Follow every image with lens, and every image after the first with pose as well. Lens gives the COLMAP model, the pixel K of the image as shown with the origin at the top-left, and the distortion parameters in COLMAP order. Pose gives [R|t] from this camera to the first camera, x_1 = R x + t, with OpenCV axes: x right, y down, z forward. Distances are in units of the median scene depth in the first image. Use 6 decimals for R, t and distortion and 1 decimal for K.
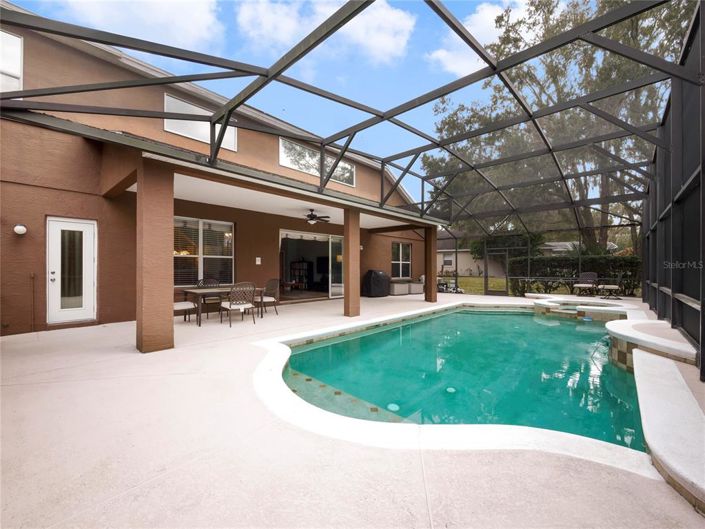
lens RADIAL K [[295.7, 0, 350.8], [0, 295.7, 258.7], [0, 0, 1]] dist [-0.001769, -0.000124]
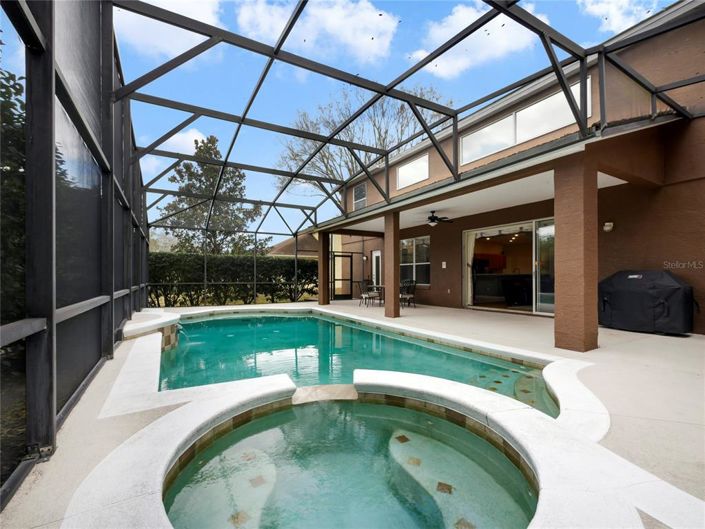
lens RADIAL K [[330.1, 0, 352.5], [0, 330.1, 264.5], [0, 0, 1]] dist [0.001296, 0.000168]
pose [[-0.313372, -0.035301, -0.948974, 0.972655], [0.035012, 0.998200, -0.048694, 0.053613], [0.948985, -0.048485, -0.311572, 1.060005]]
